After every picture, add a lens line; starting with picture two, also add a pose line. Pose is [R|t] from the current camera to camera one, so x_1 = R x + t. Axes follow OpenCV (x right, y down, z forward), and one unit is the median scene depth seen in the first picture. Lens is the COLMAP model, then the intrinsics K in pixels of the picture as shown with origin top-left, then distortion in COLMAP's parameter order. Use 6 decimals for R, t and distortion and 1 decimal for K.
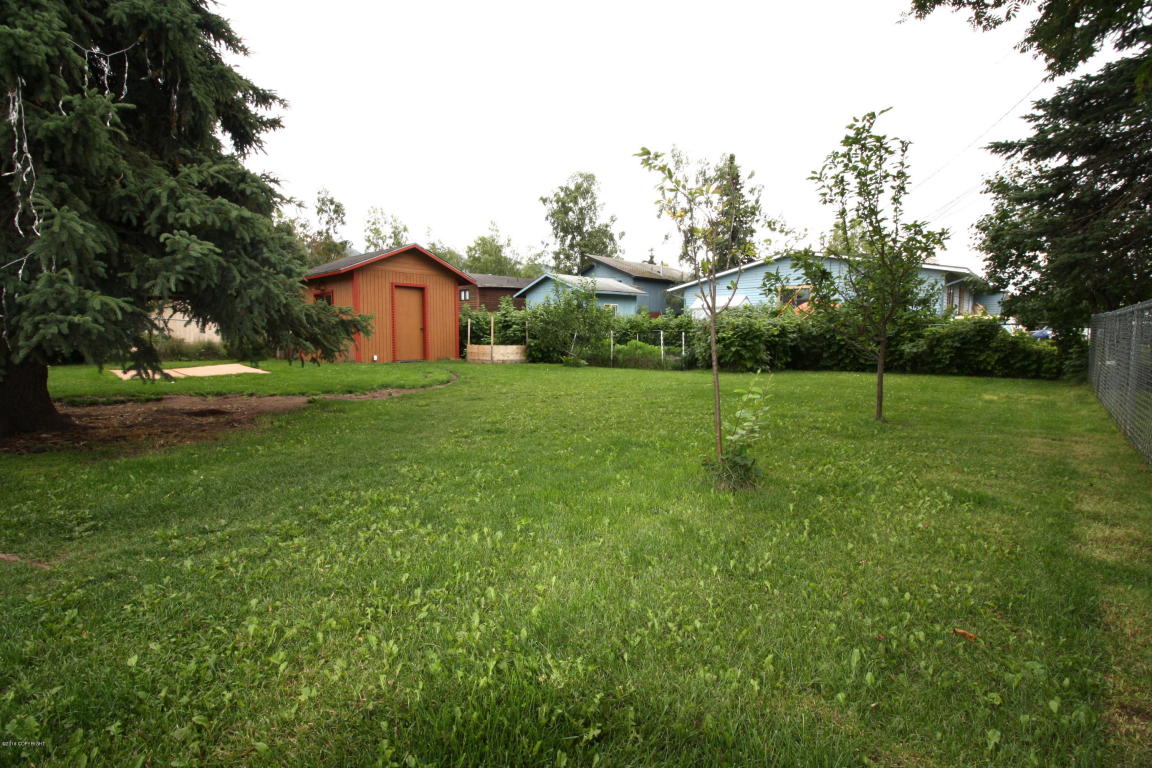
lens RADIAL K [[532.7, 0, 571.8], [0, 532.7, 381.7], [0, 0, 1]] dist [-0.007543, -0.008265]
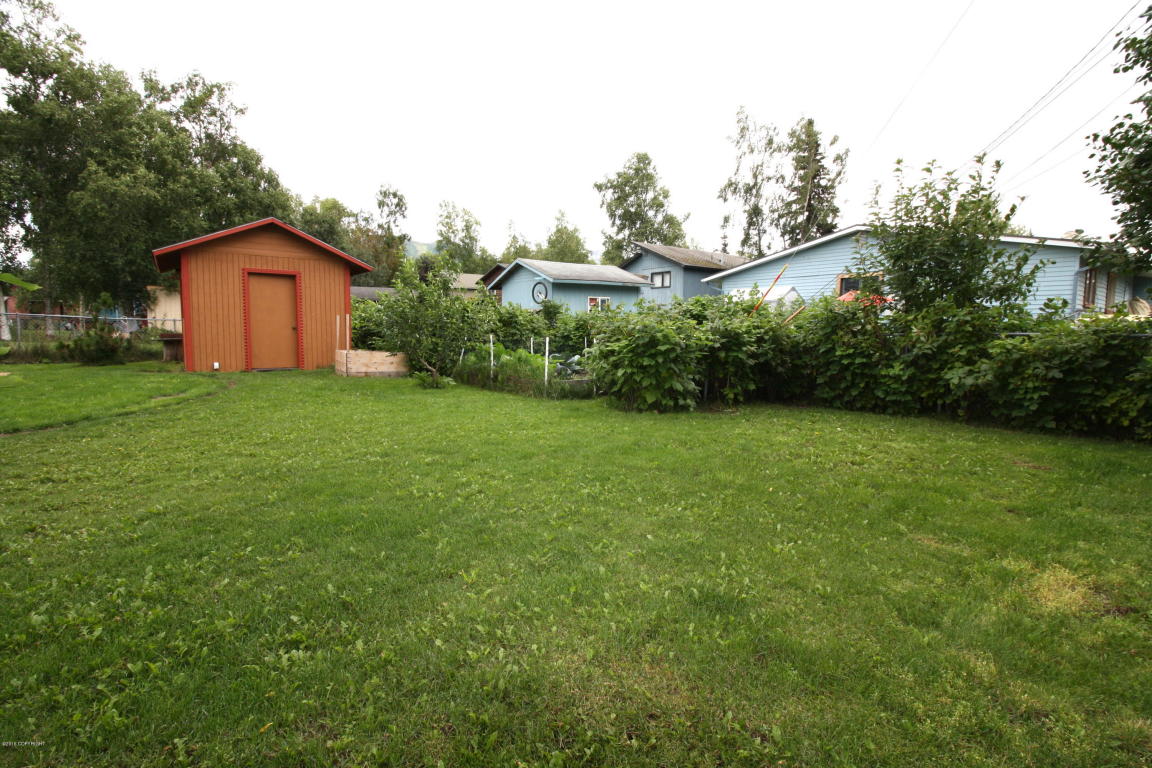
lens RADIAL K [[532.7, 0, 574.7], [0, 532.7, 381.8], [0, 0, 1]] dist [-0.007543, -0.008265]
pose [[0.983465, 0.028615, -0.178821, 0.264614], [-0.026795, 0.999562, 0.012582, -0.041246], [0.179103, -0.007582, 0.983801, 0.305043]]
